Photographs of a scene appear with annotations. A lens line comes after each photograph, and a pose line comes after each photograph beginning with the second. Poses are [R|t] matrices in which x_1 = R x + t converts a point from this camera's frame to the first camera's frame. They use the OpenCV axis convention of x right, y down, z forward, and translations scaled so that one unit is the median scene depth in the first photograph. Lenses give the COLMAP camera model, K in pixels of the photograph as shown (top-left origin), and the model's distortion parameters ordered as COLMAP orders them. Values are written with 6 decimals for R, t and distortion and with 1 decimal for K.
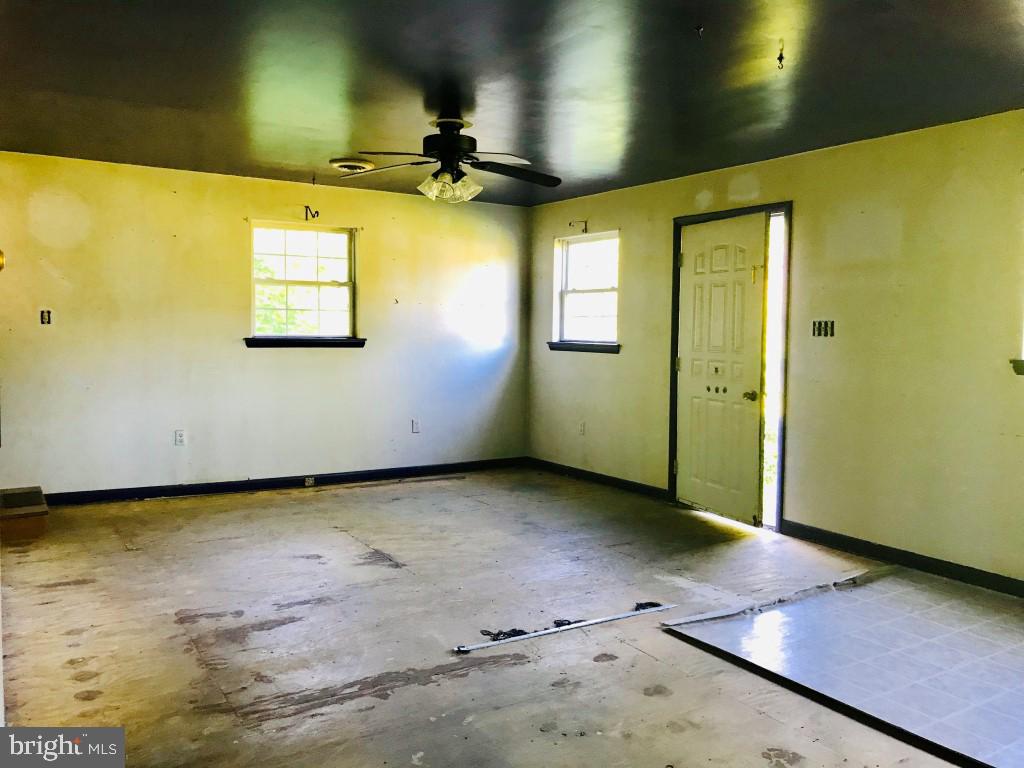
lens RADIAL K [[840.6, 0, 506.5], [0, 840.6, 373.8], [0, 0, 1]] dist [0.023298, -0.010033]
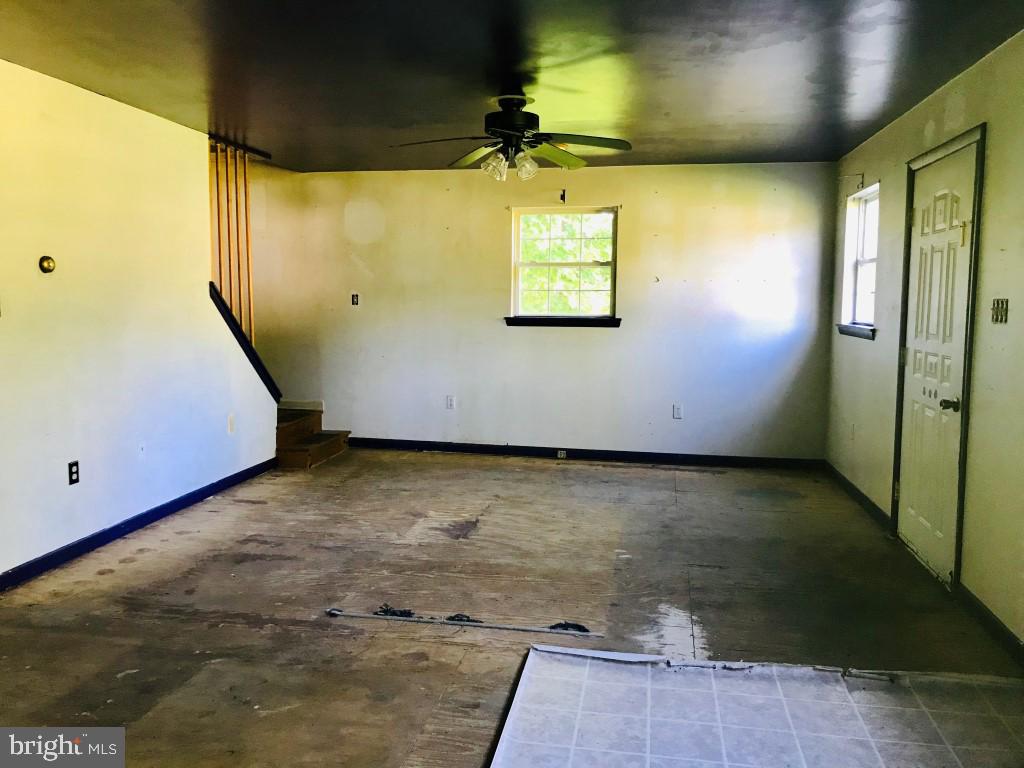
lens RADIAL K [[840.6, 0, 506.5], [0, 840.6, 373.8], [0, 0, 1]] dist [0.023298, -0.010033]
pose [[0.740861, 0.054360, -0.669455, 0.601780], [-0.034272, 0.998481, 0.043150, -0.022306], [0.670783, -0.009025, 0.741599, 0.262761]]
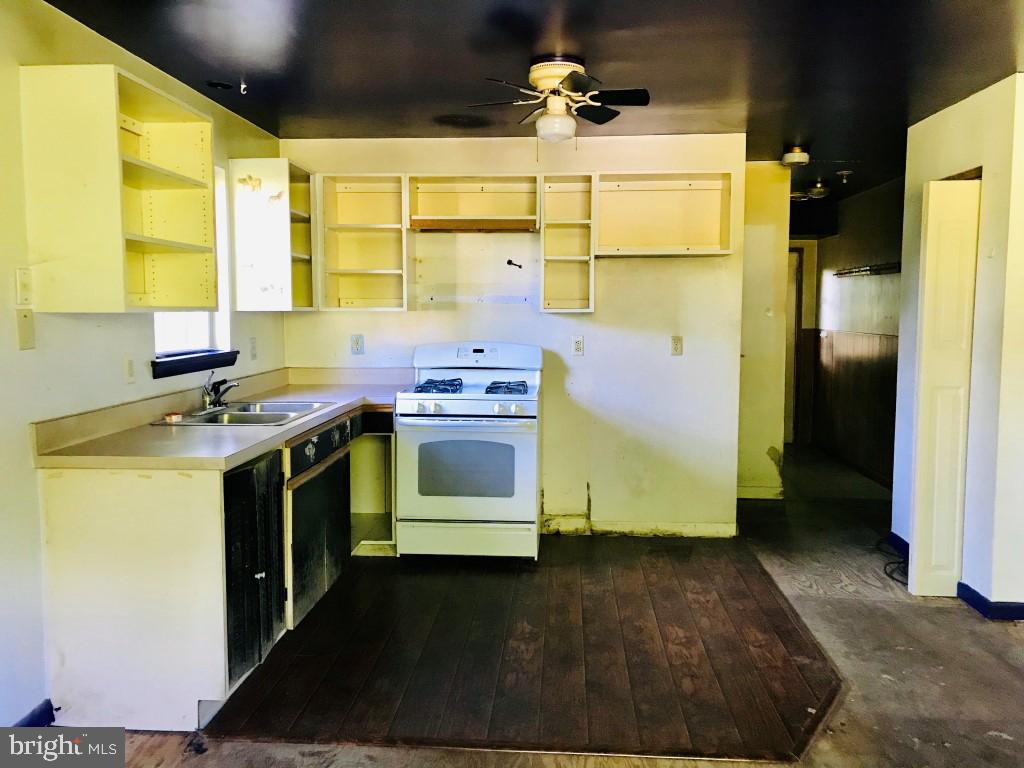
lens RADIAL K [[840.6, 0, 506.5], [0, 840.6, 373.8], [0, 0, 1]] dist [0.023298, -0.010033]
pose [[-0.587175, 0.048675, -0.807995, 0.633969], [-0.057080, 0.993216, 0.101314, -0.047375], [0.807445, 0.105609, -0.580413, 0.595909]]
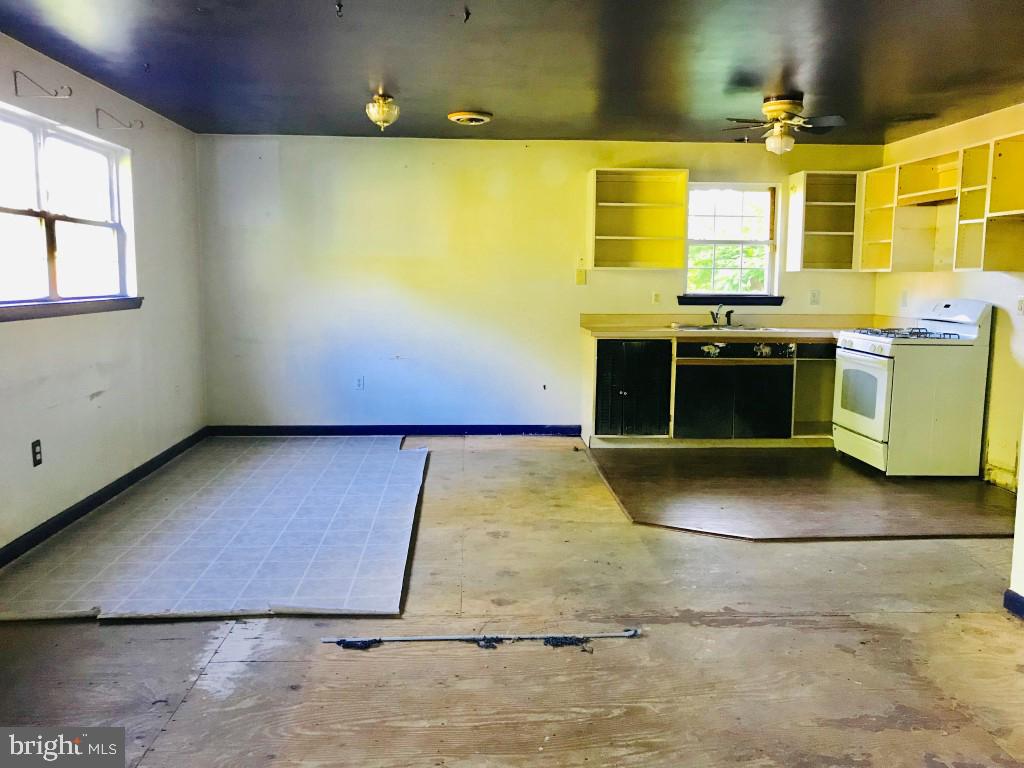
lens RADIAL K [[840.6, 0, 506.5], [0, 840.6, 373.8], [0, 0, 1]] dist [0.023298, -0.010033]
pose [[-0.874084, -0.080085, 0.479129, -0.264752], [0.005294, 0.984688, 0.174245, -0.088901], [-0.485747, 0.154841, -0.860276, 1.356347]]
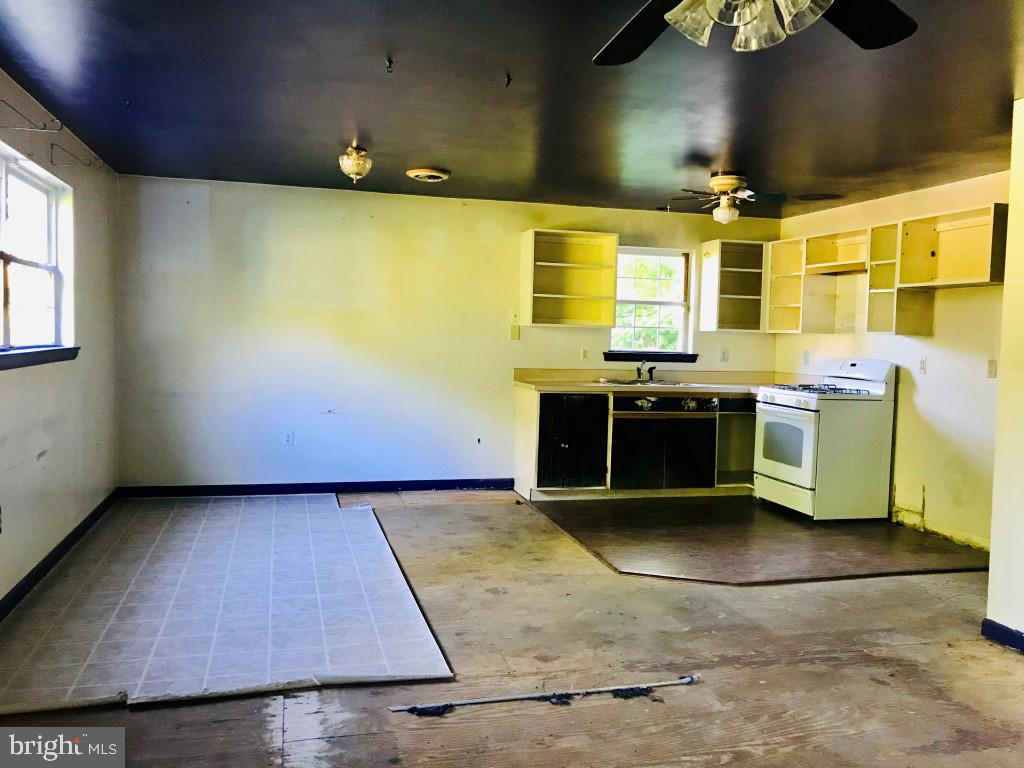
lens RADIAL K [[840.6, 0, 506.5], [0, 840.6, 373.8], [0, 0, 1]] dist [0.023298, -0.010033]
pose [[-0.954881, -0.056005, 0.291659, -0.086134], [-0.024973, 0.993722, 0.109056, -0.089131], [-0.295936, 0.096852, -0.950285, 1.442055]]
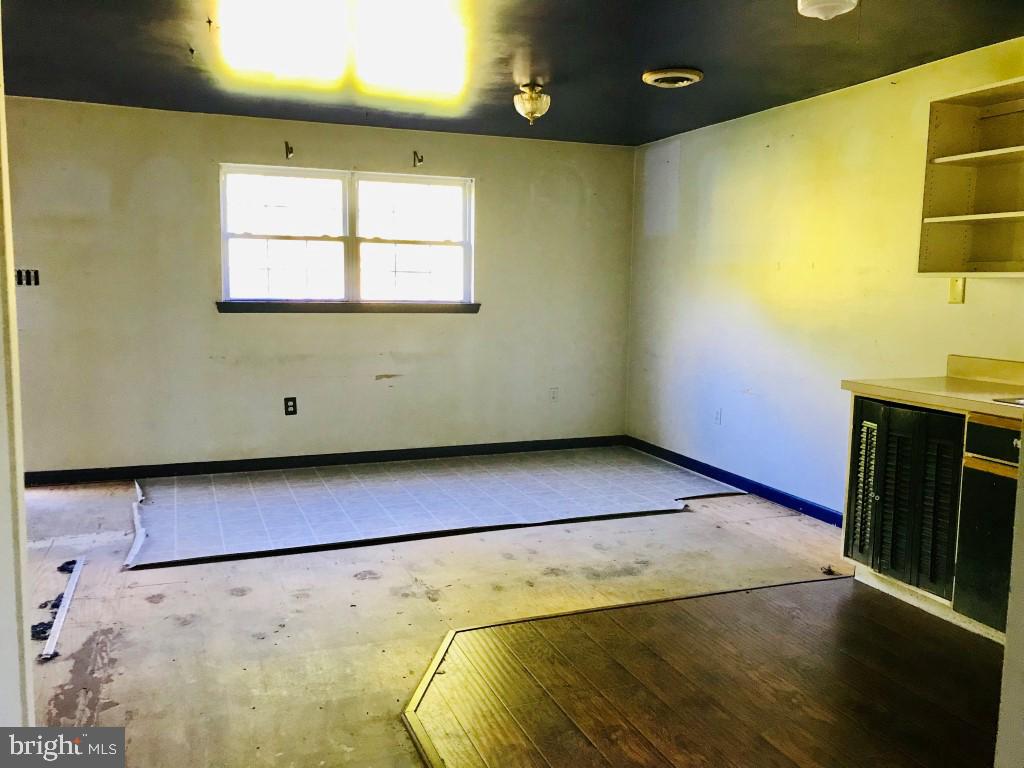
lens RADIAL K [[840.6, 0, 506.5], [0, 840.6, 373.8], [0, 0, 1]] dist [0.023298, -0.010033]
pose [[0.189485, -0.121914, 0.974286, -0.583909], [0.044397, 0.992311, 0.115535, -0.033589], [-0.980879, 0.021363, 0.193441, 0.262538]]
